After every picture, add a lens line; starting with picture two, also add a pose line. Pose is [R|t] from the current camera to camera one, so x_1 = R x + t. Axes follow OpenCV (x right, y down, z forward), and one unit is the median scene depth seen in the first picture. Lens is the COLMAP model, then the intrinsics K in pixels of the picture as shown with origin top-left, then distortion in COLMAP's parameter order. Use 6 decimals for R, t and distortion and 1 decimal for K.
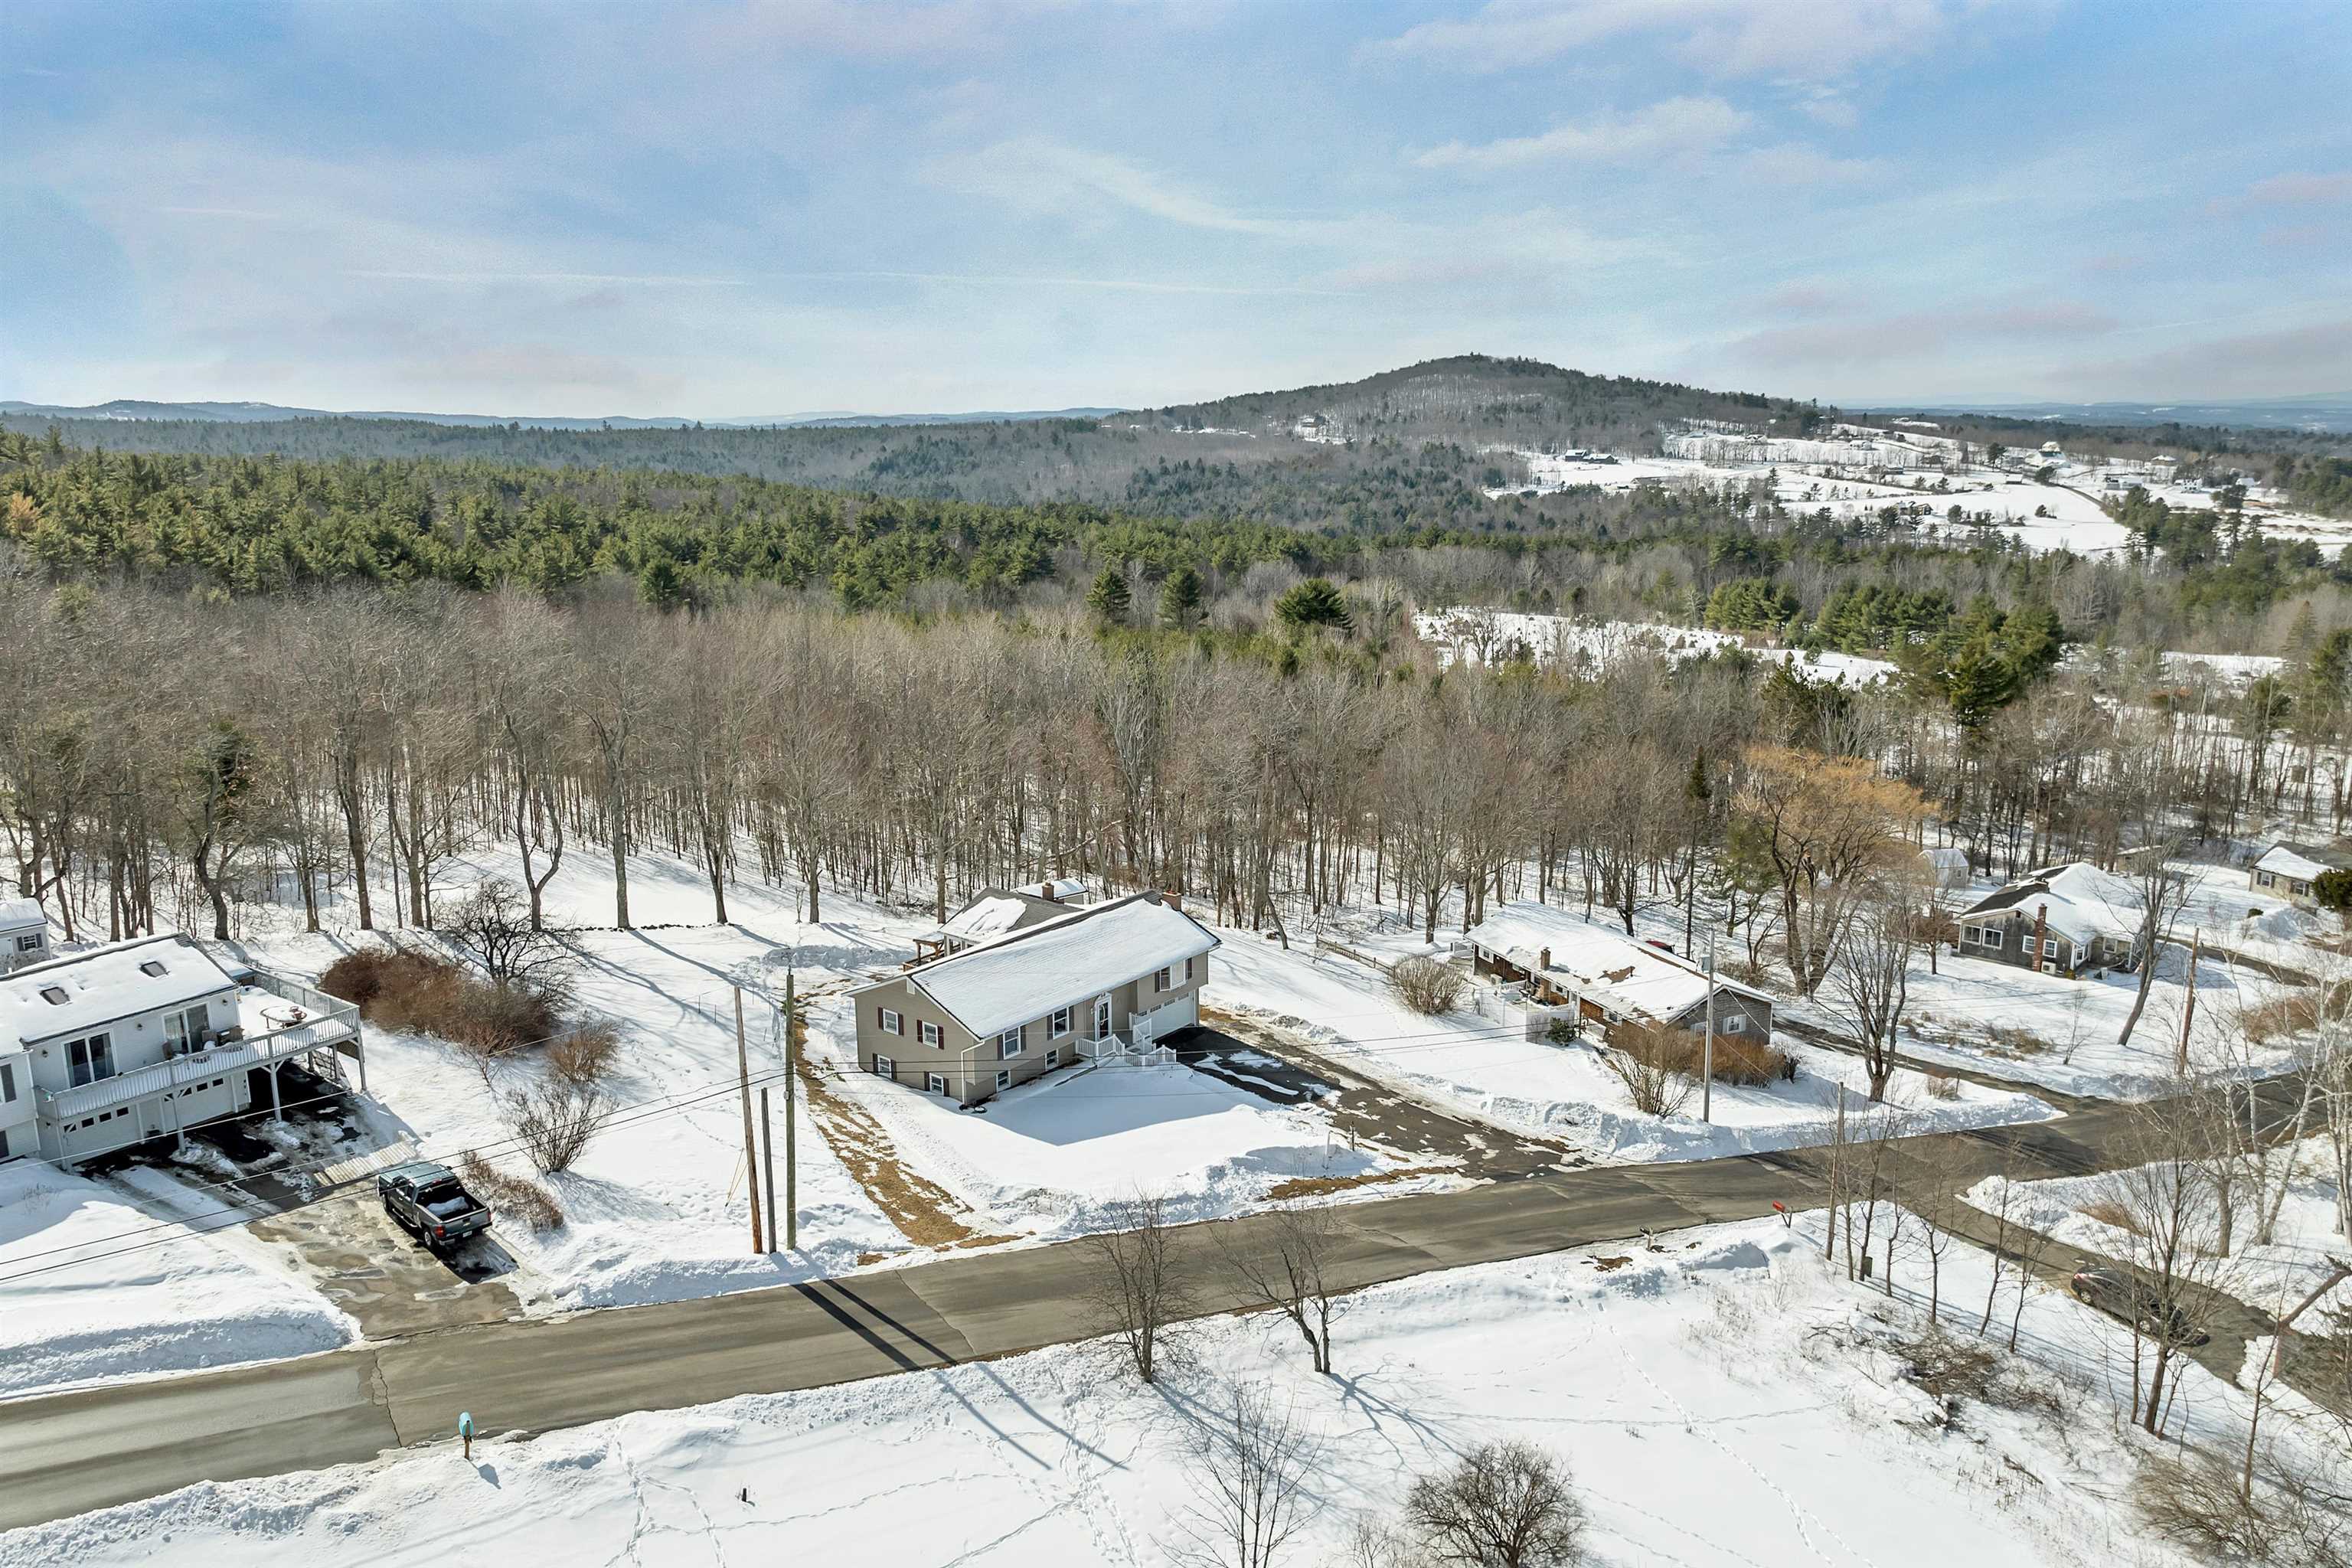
lens RADIAL K [[1678.1, 0, 1185.6], [0, 1678.1, 774.9], [0, 0, 1]] dist [-0.017632, -0.032515]
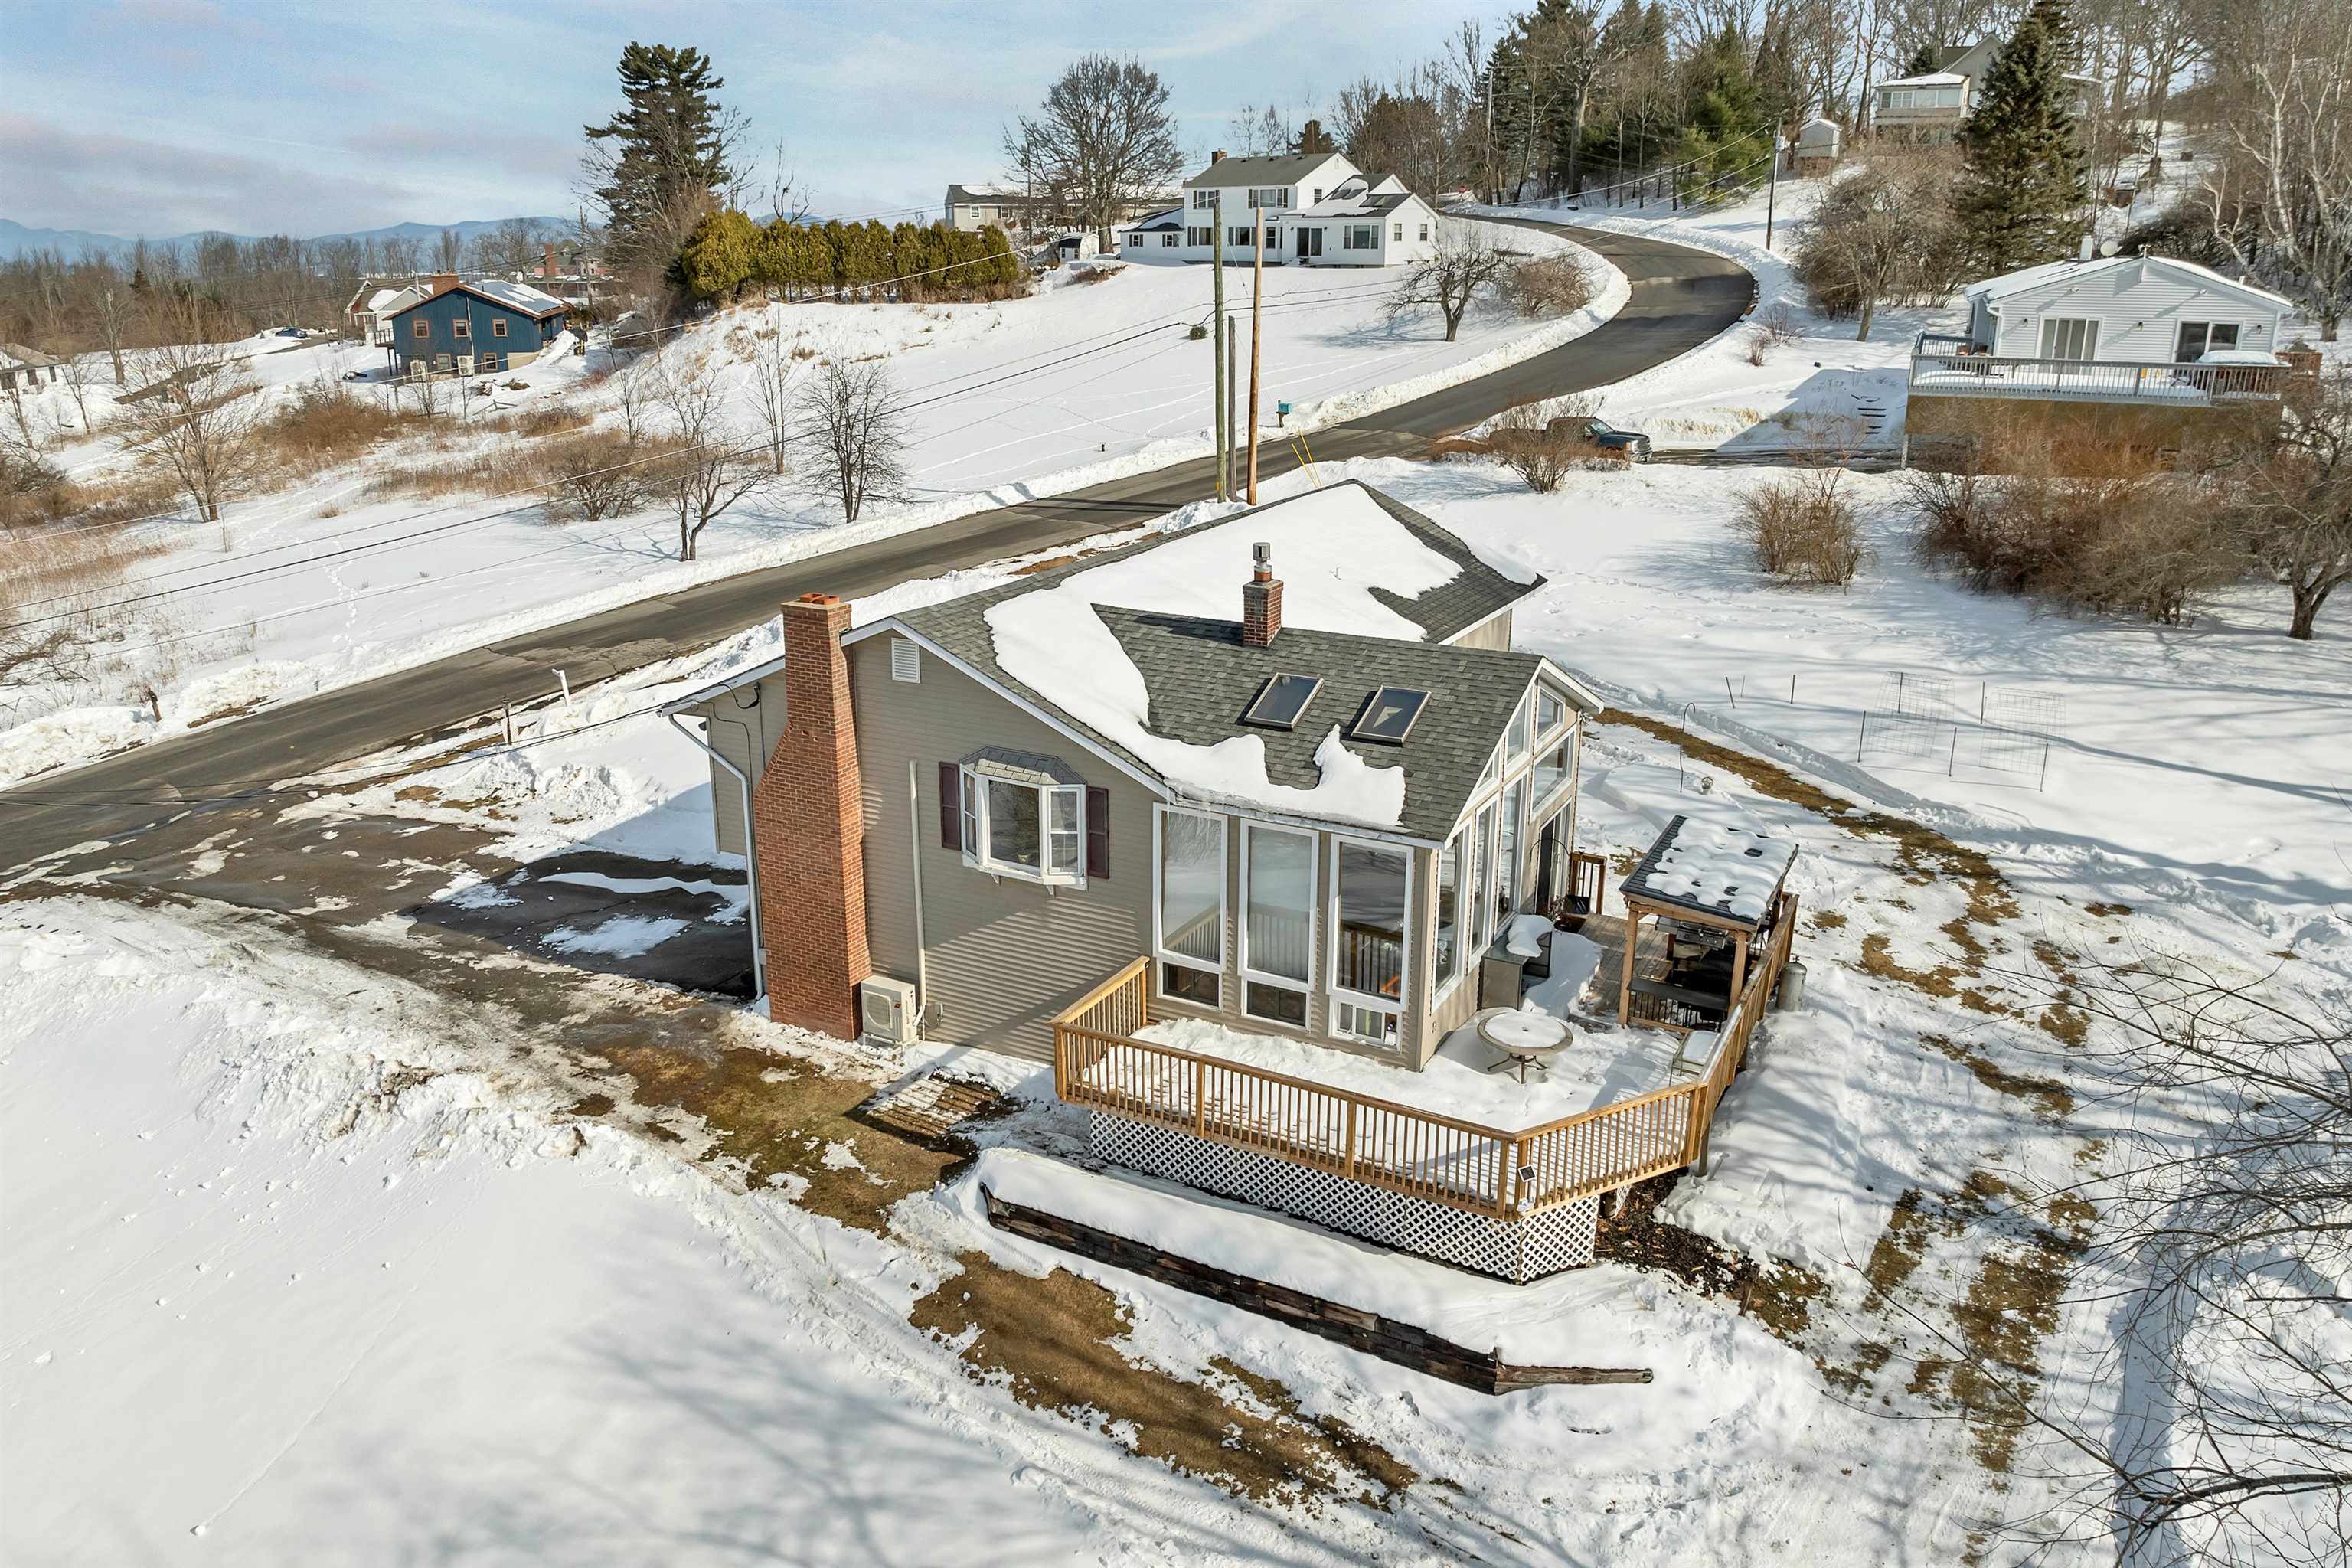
lens RADIAL K [[1678.1, 0, 1185.6], [0, 1678.1, 774.9], [0, 0, 1]] dist [-0.017632, -0.032515]
pose [[-0.980467, 0.063295, -0.186221, -0.016766], [-0.038377, 0.867042, 0.496755, -0.052157], [0.192904, 0.494199, -0.847677, 1.434468]]
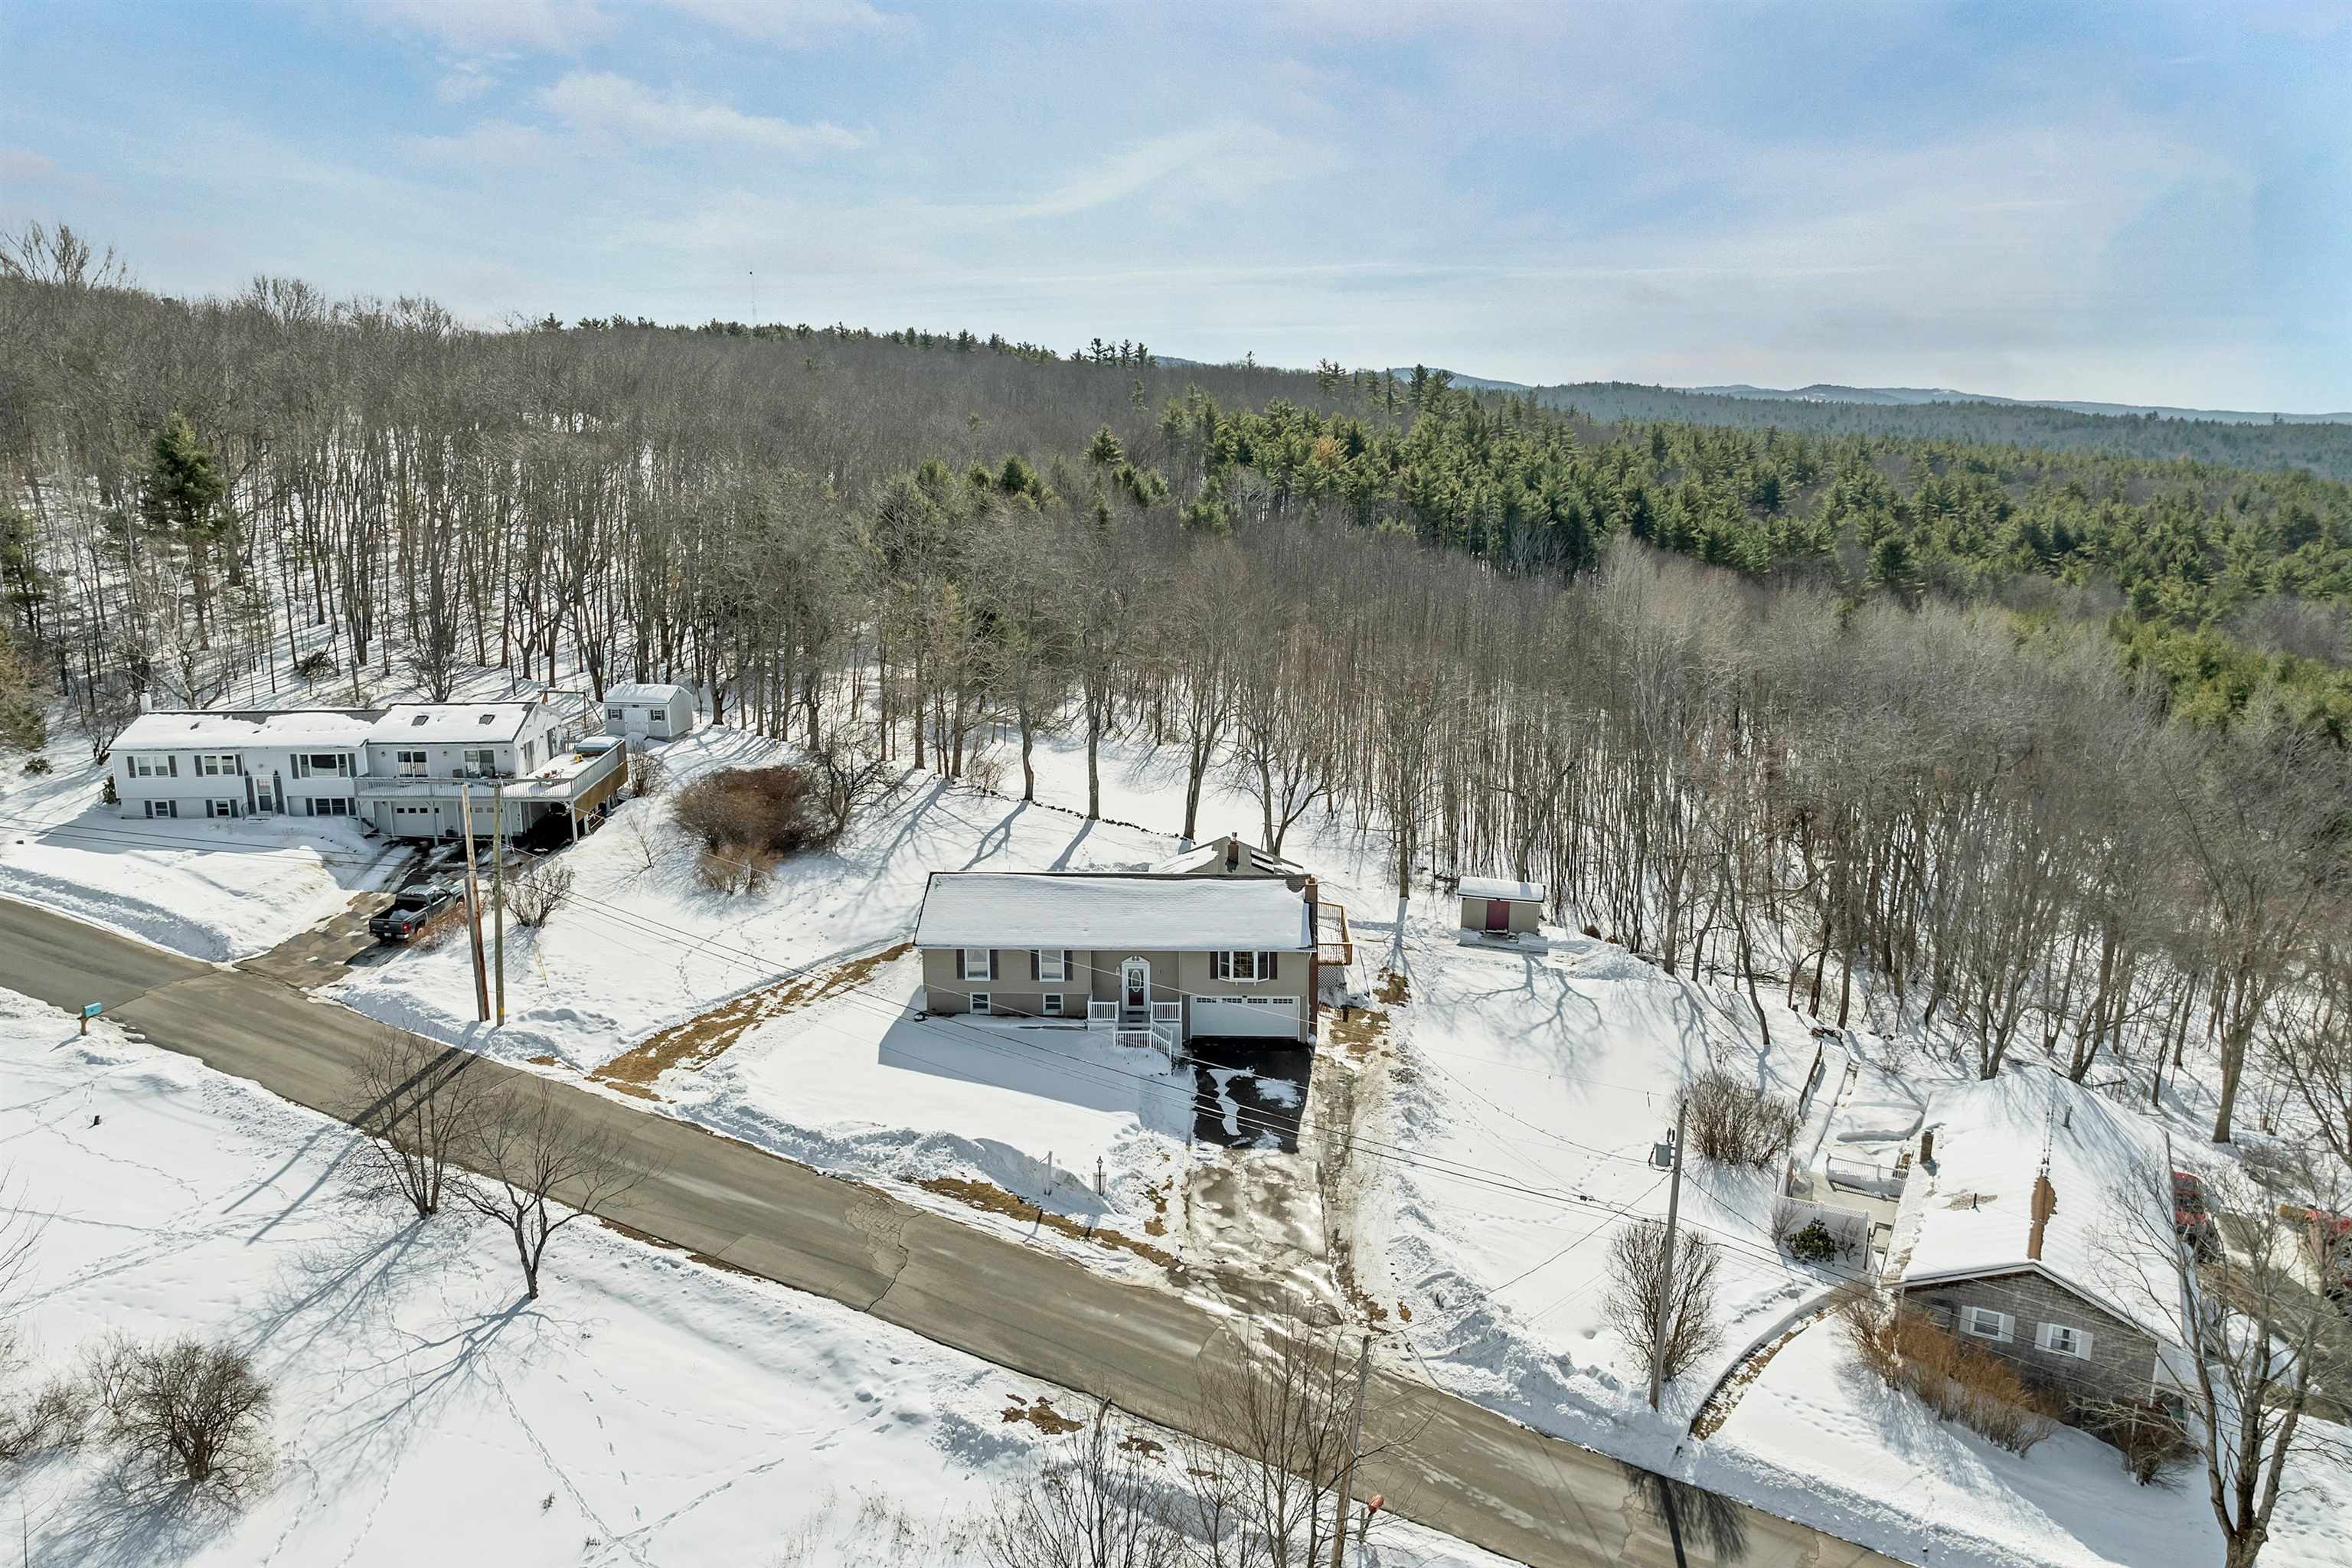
lens RADIAL K [[1678.1, 0, 1185.6], [0, 1678.1, 774.9], [0, 0, 1]] dist [-0.017632, -0.032515]
pose [[0.609550, 0.173312, -0.773571, 0.676164], [-0.174931, 0.981162, 0.081980, -0.045261], [0.773206, 0.085351, 0.628385, 0.473653]]
